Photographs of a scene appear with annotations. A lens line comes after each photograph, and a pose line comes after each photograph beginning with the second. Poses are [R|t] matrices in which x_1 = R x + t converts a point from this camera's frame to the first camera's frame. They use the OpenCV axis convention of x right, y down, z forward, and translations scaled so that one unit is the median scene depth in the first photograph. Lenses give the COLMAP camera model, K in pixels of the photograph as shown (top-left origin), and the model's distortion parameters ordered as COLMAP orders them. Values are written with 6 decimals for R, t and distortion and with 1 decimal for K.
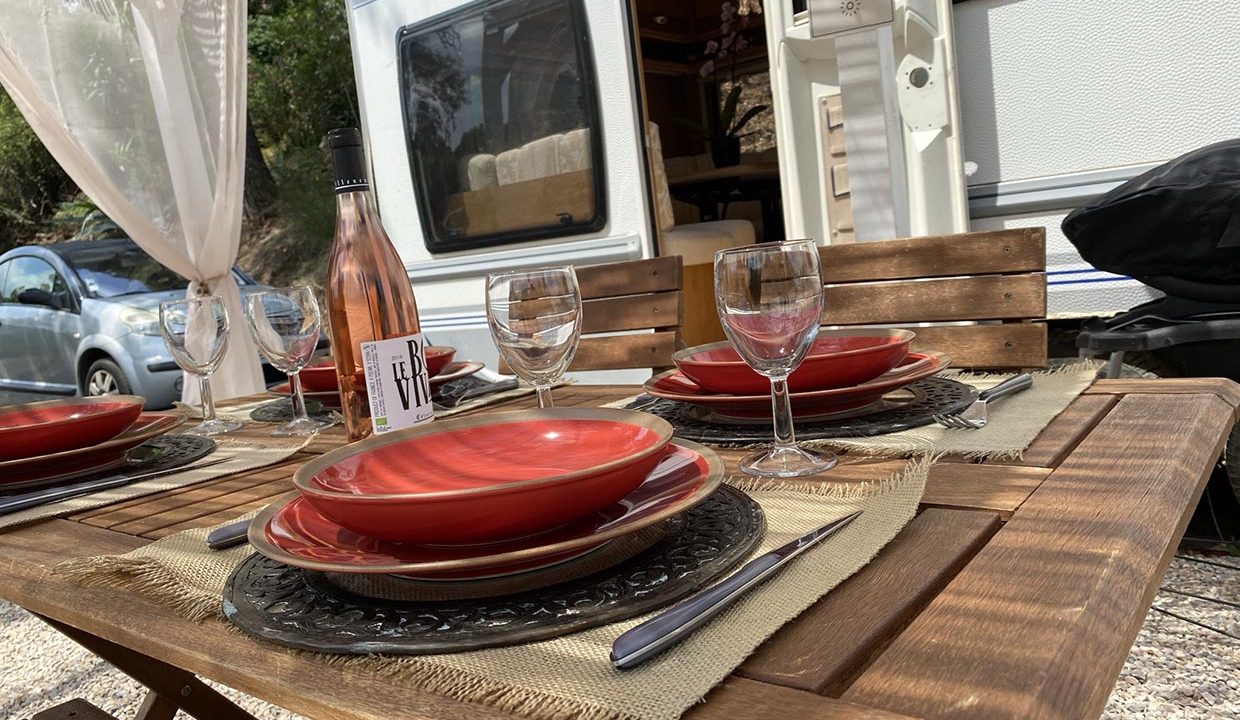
lens RADIAL K [[932.8, 0, 620.0], [0, 932.8, 360.0], [0, 0, 1]] dist [0.013577, 0.003768]
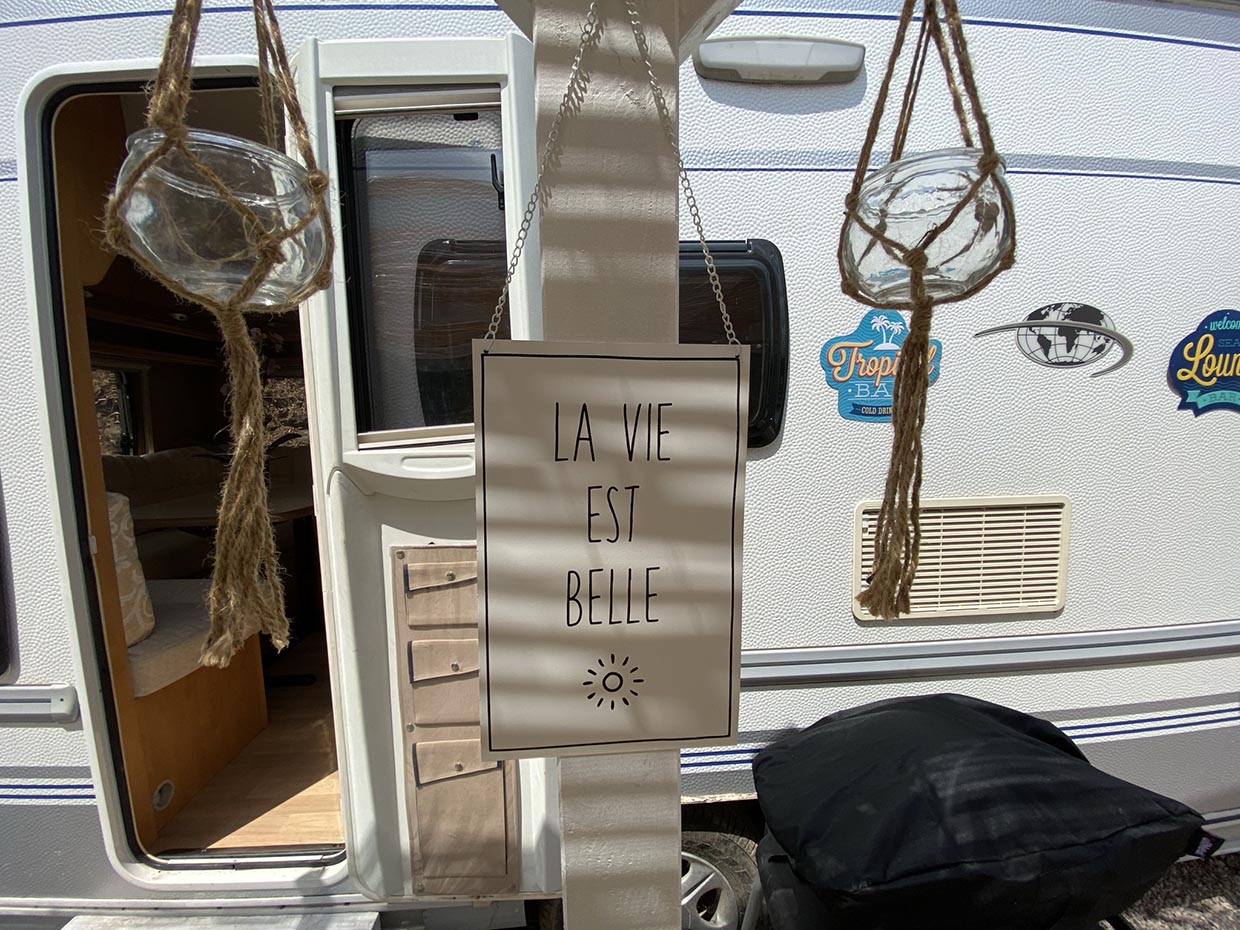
lens RADIAL K [[482.7, 0, 618.3], [0, 482.7, 458.5], [0, 0, 1]] dist [0.016877, -0.020204]
pose [[0.733990, 0.040869, 0.677930, 0.085467], [0.016469, 0.996823, -0.077925, -0.316323], [-0.678961, 0.068361, 0.730985, 0.605686]]
